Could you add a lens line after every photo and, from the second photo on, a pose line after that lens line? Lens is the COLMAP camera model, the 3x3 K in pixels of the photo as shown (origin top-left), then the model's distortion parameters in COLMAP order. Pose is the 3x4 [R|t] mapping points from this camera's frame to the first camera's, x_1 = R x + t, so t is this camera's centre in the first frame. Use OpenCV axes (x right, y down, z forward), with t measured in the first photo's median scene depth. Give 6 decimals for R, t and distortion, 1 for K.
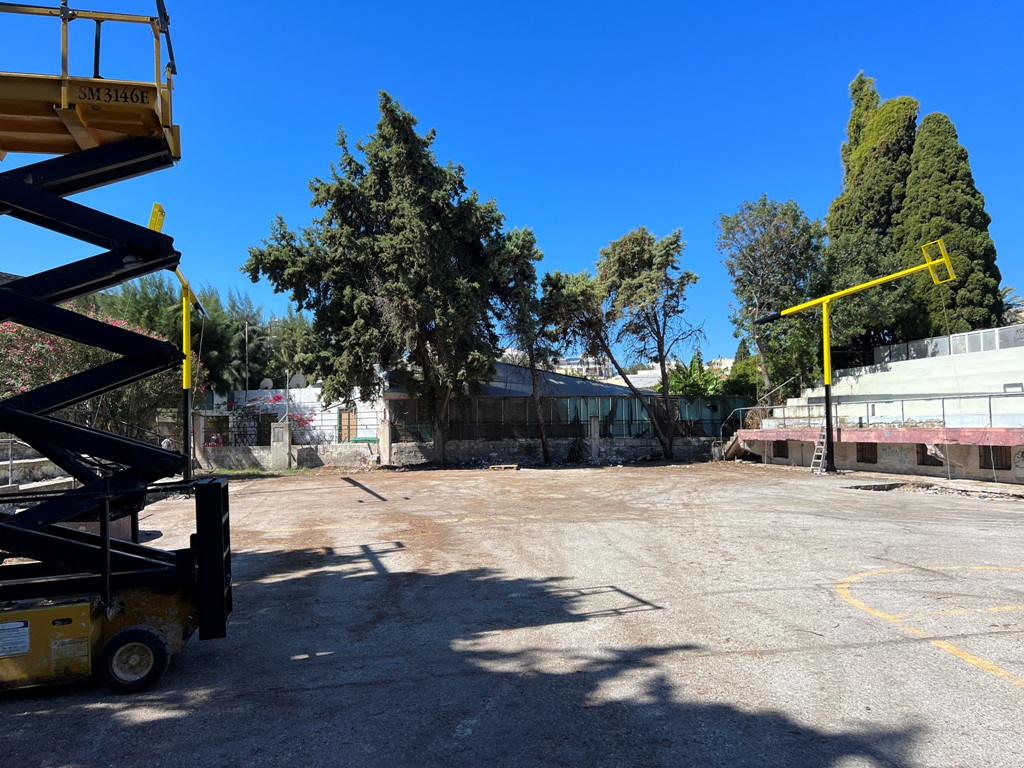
lens RADIAL K [[766.6, 0, 514.3], [0, 766.6, 381.8], [0, 0, 1]] dist [0.051313, -0.058582]
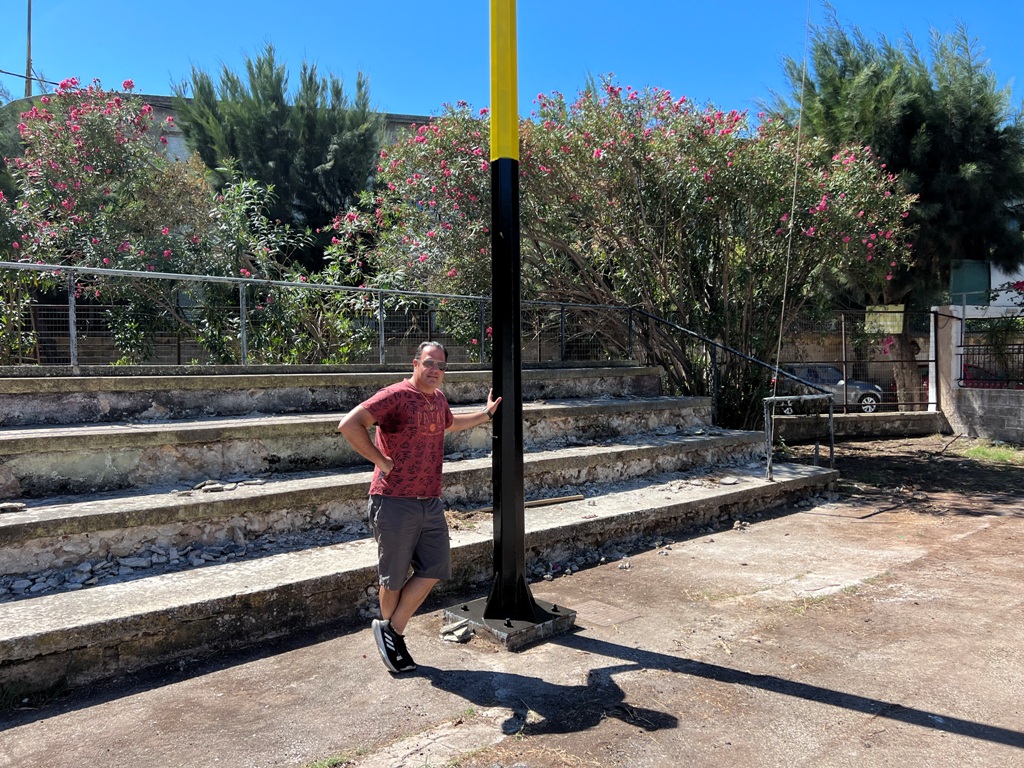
lens RADIAL K [[766.6, 0, 514.3], [0, 766.6, 381.8], [0, 0, 1]] dist [0.051313, -0.058582]
pose [[0.482378, 0.035833, -0.875230, -0.149267], [0.051237, 0.996298, 0.069029, 0.041342], [0.874463, -0.078142, 0.478756, 0.628960]]
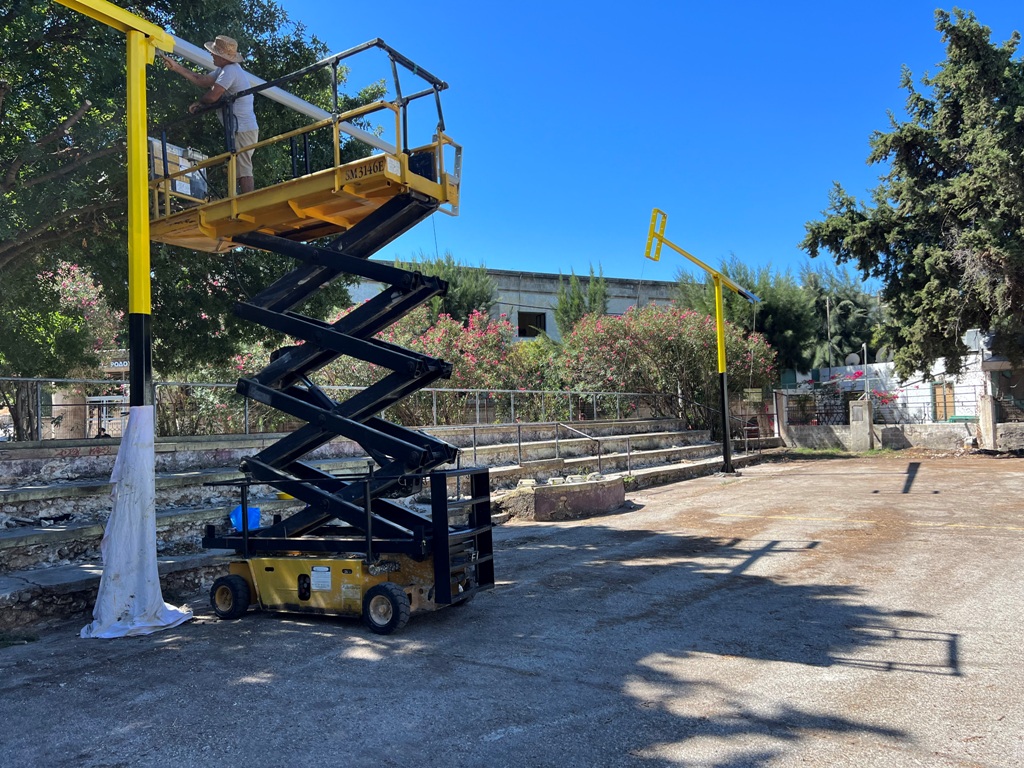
lens RADIAL K [[766.6, 0, 514.3], [0, 766.6, 381.8], [0, 0, 1]] dist [0.051313, -0.058582]
pose [[0.685455, -0.037447, -0.727152, 0.103253], [0.061432, 0.998090, 0.006510, -0.002071], [0.725519, -0.049133, 0.686446, 0.051262]]
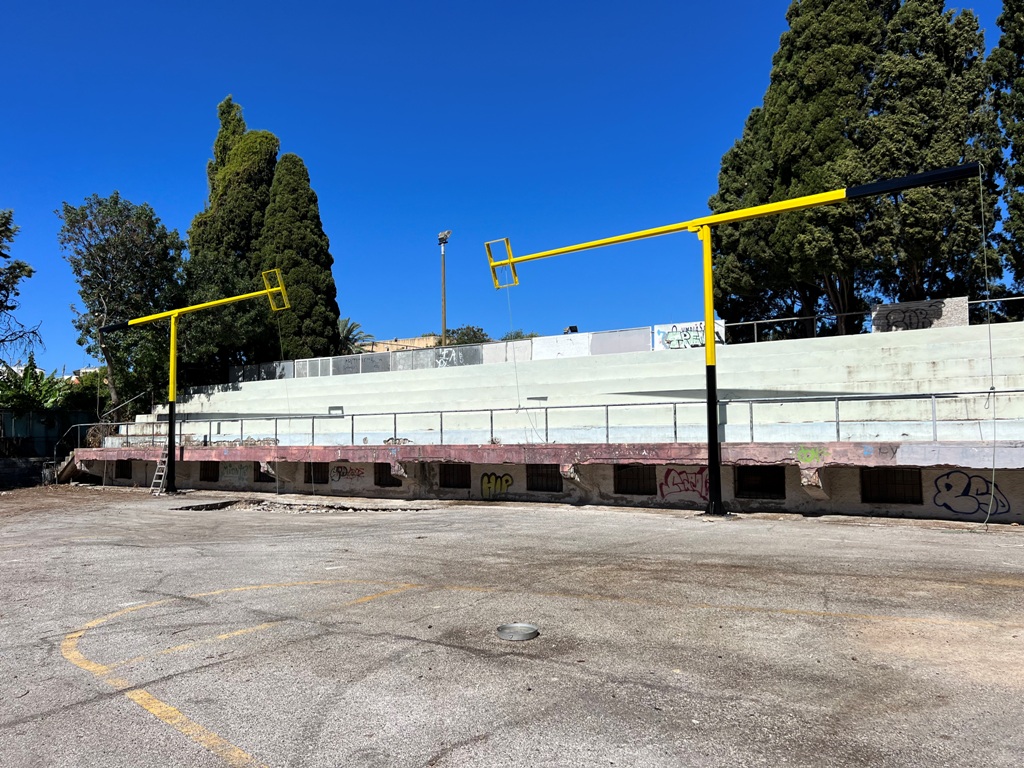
lens RADIAL K [[766.6, 0, 514.3], [0, 766.6, 381.8], [0, 0, 1]] dist [0.051313, -0.058582]
pose [[0.721020, 0.054768, 0.690747, 0.042009], [-0.040049, 0.998499, -0.037365, -0.001725], [-0.691756, -0.000723, 0.722131, 0.007945]]
